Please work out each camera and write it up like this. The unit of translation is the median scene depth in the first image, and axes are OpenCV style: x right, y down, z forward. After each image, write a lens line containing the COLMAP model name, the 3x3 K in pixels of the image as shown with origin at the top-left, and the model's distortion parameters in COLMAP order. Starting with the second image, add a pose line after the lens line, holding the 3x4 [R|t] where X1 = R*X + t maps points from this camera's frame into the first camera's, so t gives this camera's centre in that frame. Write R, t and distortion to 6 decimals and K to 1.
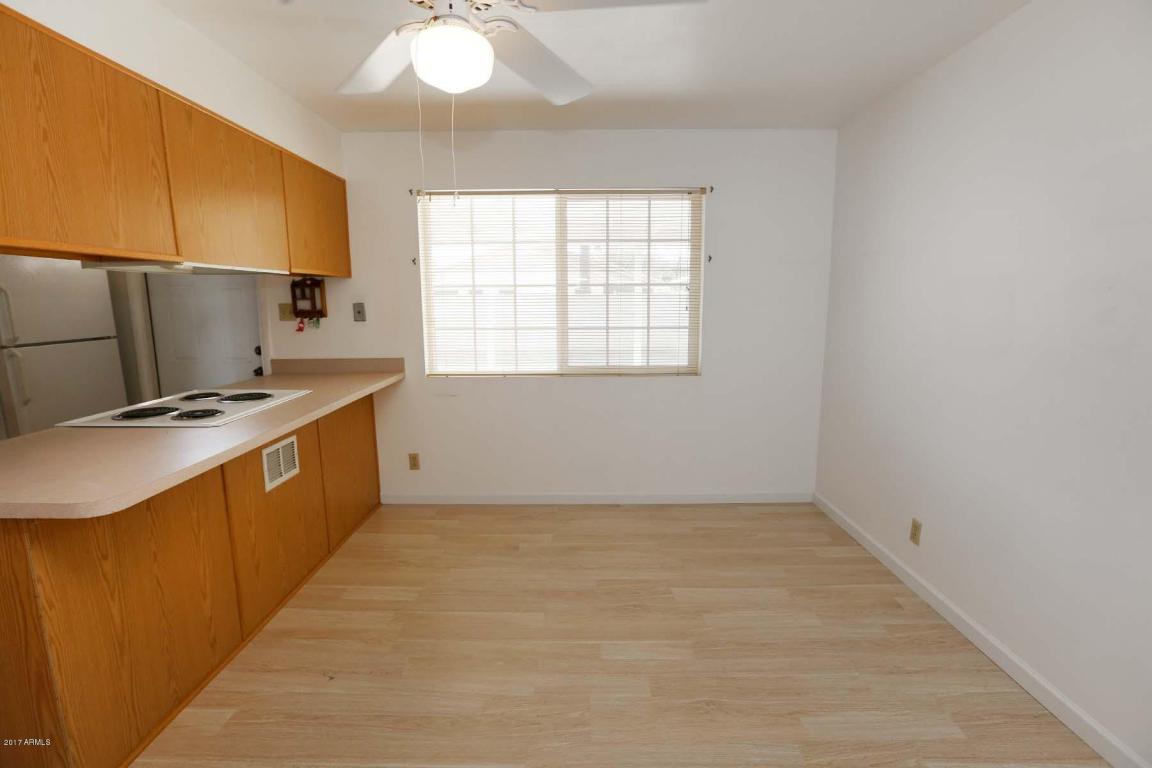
lens RADIAL K [[560.6, 0, 574.7], [0, 560.6, 402.1], [0, 0, 1]] dist [-0.058521, 0.020163]
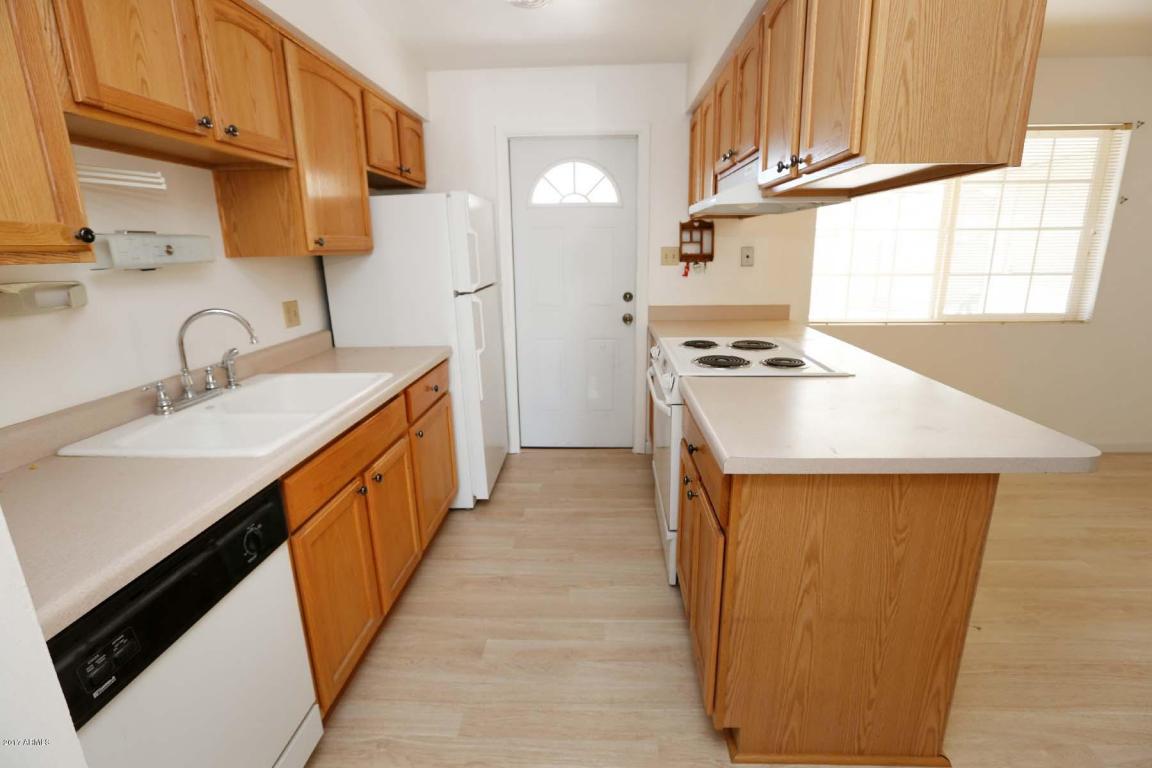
lens RADIAL K [[560.6, 0, 574.7], [0, 560.6, 402.1], [0, 0, 1]] dist [-0.058521, 0.020163]
pose [[0.999430, -0.001835, -0.033709, -0.664408], [0.004875, 0.995901, 0.090320, -0.000437], [0.033405, -0.090433, 0.995342, 0.016881]]
